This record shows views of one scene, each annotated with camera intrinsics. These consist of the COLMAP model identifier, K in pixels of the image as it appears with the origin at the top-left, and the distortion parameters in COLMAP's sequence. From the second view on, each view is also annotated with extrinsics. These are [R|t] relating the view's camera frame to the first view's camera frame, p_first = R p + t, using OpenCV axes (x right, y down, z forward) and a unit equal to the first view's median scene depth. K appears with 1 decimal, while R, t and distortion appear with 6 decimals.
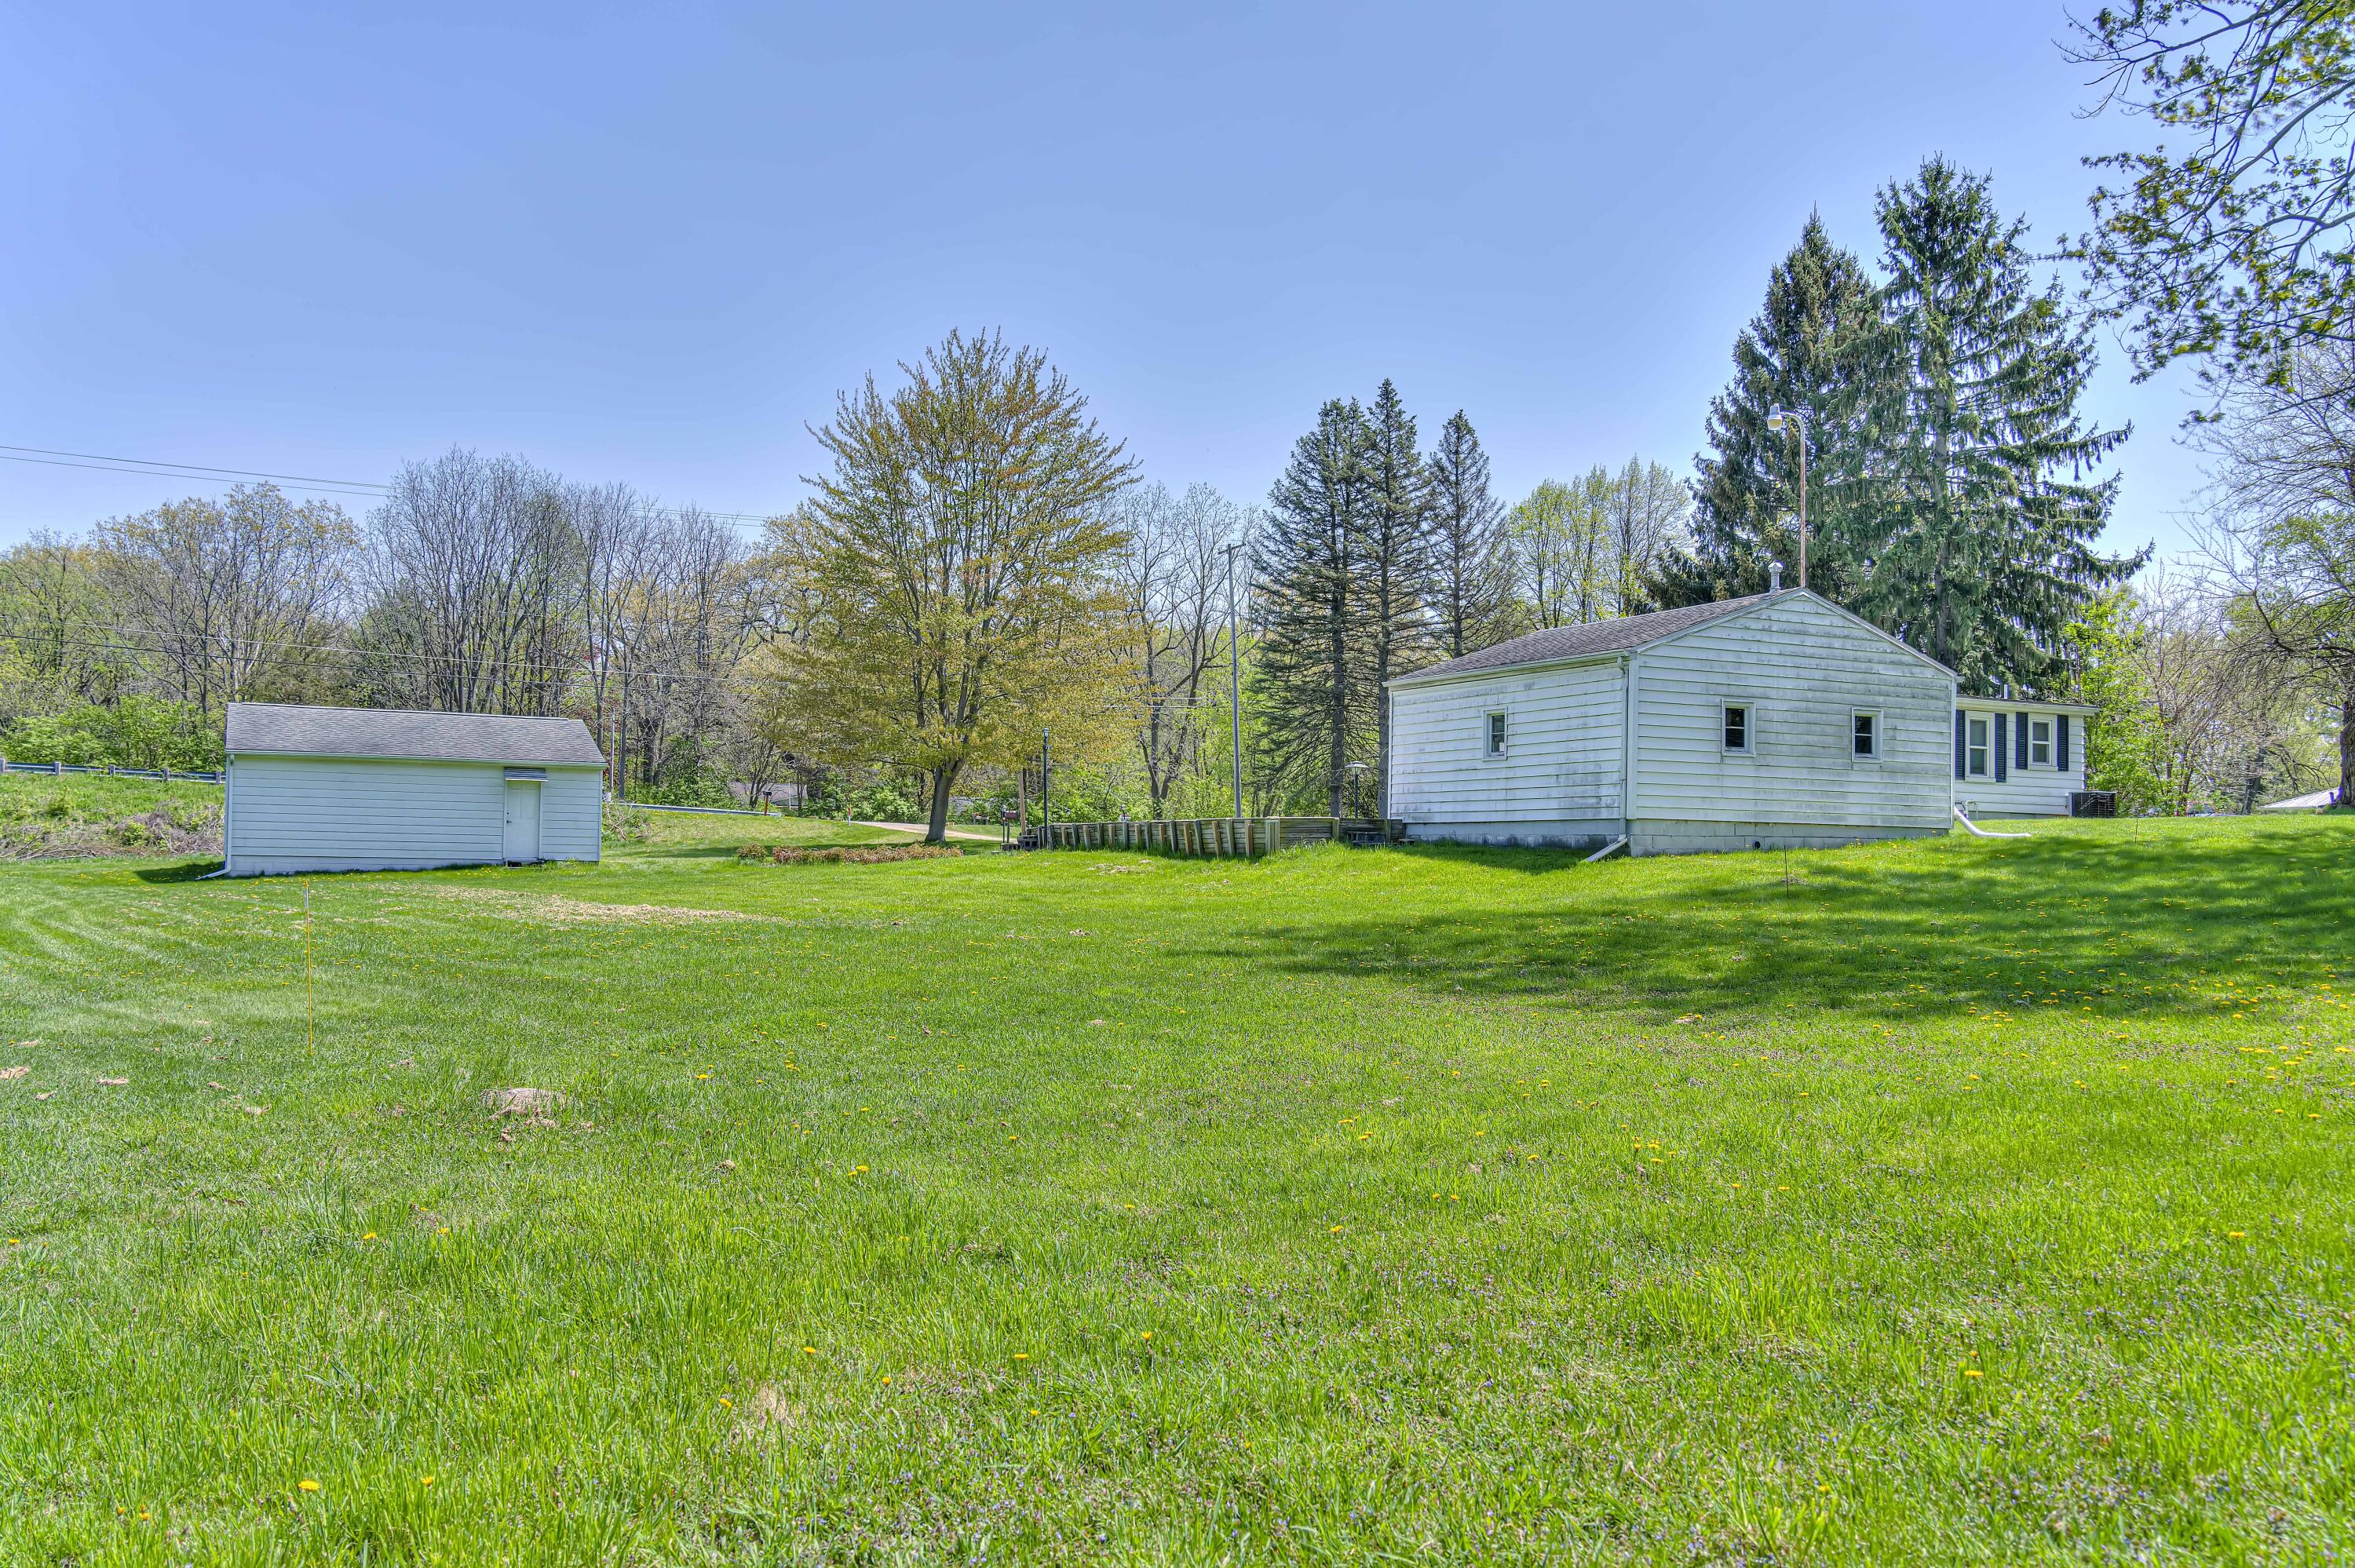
lens RADIAL K [[1880.1, 0, 1177.5], [0, 1880.1, 784.0], [0, 0, 1]] dist [-0.001114, 0.000598]
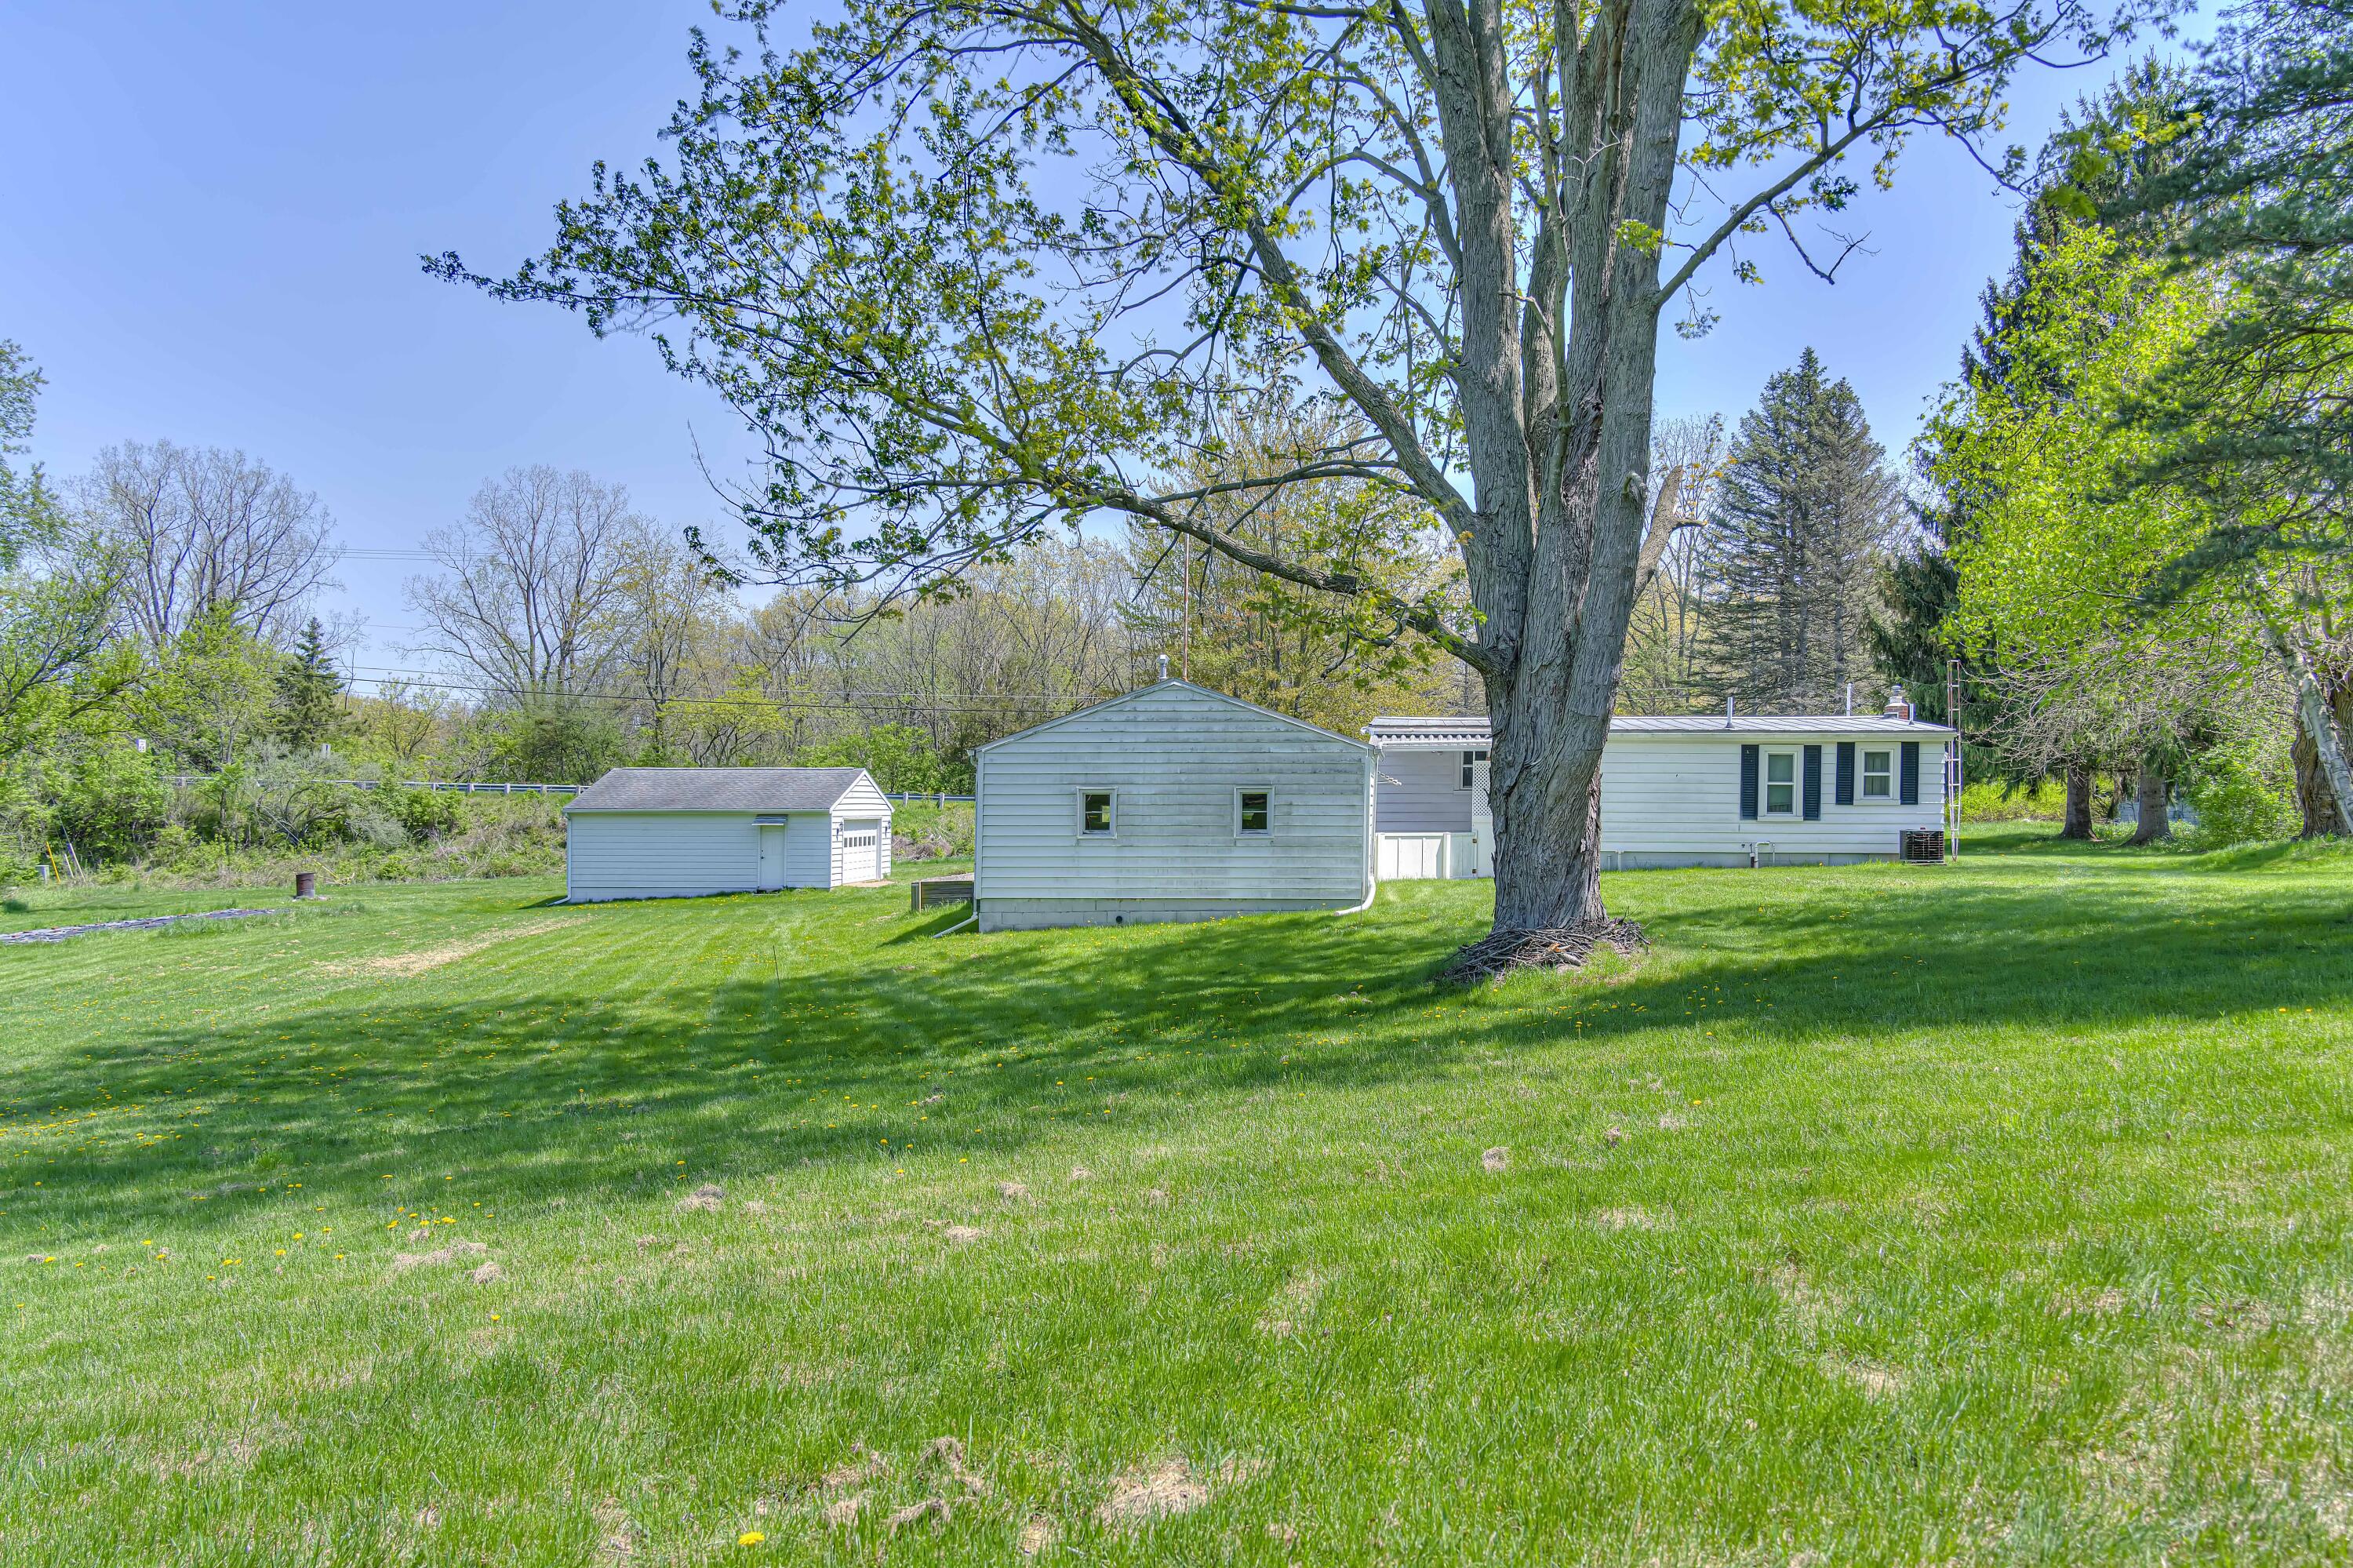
lens RADIAL K [[1878.8, 0, 1176.5], [0, 1878.8, 784.0], [0, 0, 1]] dist [-0.001114, 0.000598]
pose [[0.865899, -0.026865, -0.499496, 0.621333], [0.037991, 0.999205, 0.012117, -0.041284], [0.498773, -0.029469, 0.866231, 0.041323]]
